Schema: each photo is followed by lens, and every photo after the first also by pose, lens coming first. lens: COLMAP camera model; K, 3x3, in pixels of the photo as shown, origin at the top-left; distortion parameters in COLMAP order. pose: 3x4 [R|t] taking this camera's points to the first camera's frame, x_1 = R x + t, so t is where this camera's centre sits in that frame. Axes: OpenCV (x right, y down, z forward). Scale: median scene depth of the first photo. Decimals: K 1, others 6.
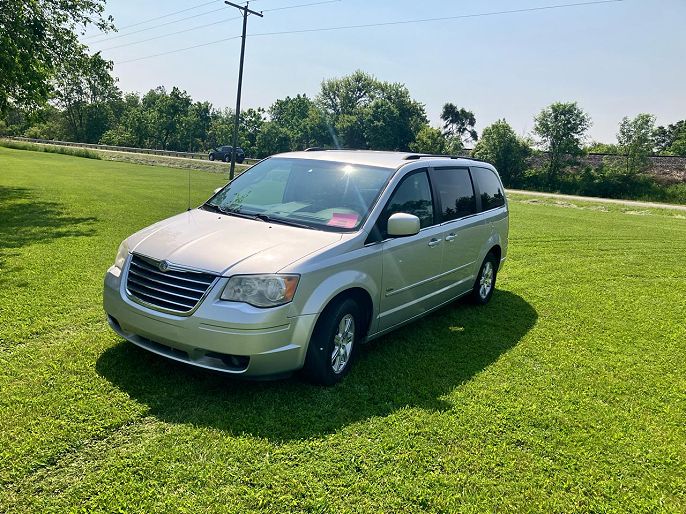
lens RADIAL K [[582.2, 0, 343.9], [0, 582.2, 265.6], [0, 0, 1]] dist [0.018677, 0.009168]
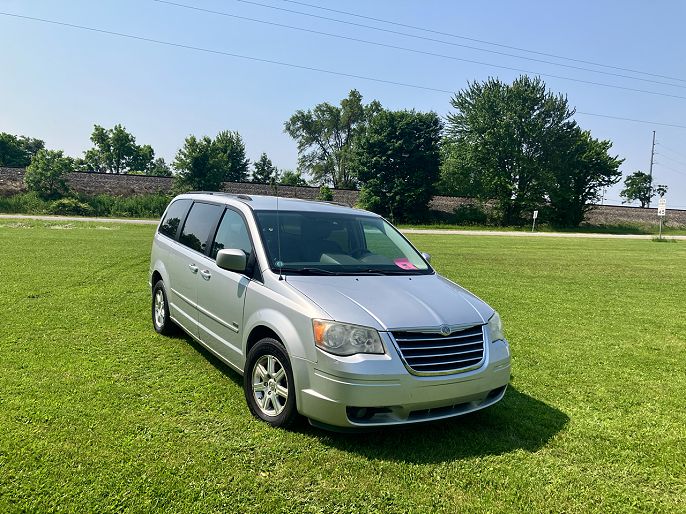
lens RADIAL K [[592.9, 0, 343.0], [0, 592.9, 257.0], [0, 0, 1]] dist [-0.004231, -0.009821]
pose [[0.379374, -0.121267, 0.917262, -0.132012], [0.138169, 0.987683, 0.073431, -0.022836], [-0.914869, 0.098880, 0.391456, 0.075047]]
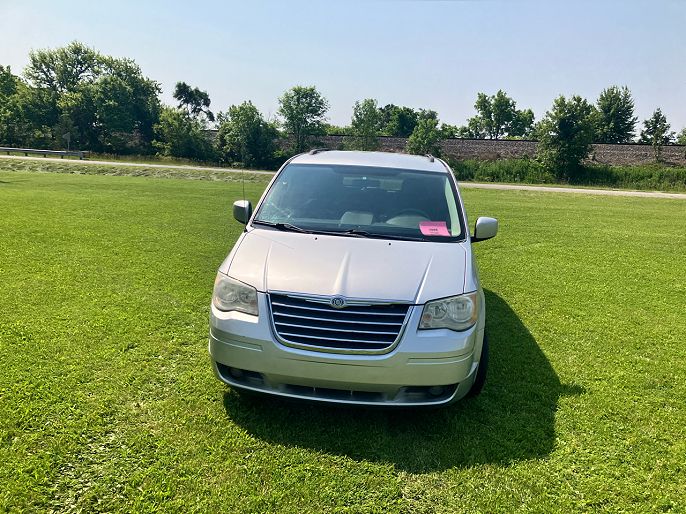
lens RADIAL K [[582.2, 0, 343.9], [0, 582.2, 265.6], [0, 0, 1]] dist [0.018677, 0.009168]
pose [[0.878890, -0.116503, 0.462579, -0.069701], [0.099513, 0.993161, 0.061060, -0.010588], [-0.466529, -0.007632, 0.884473, 0.022121]]
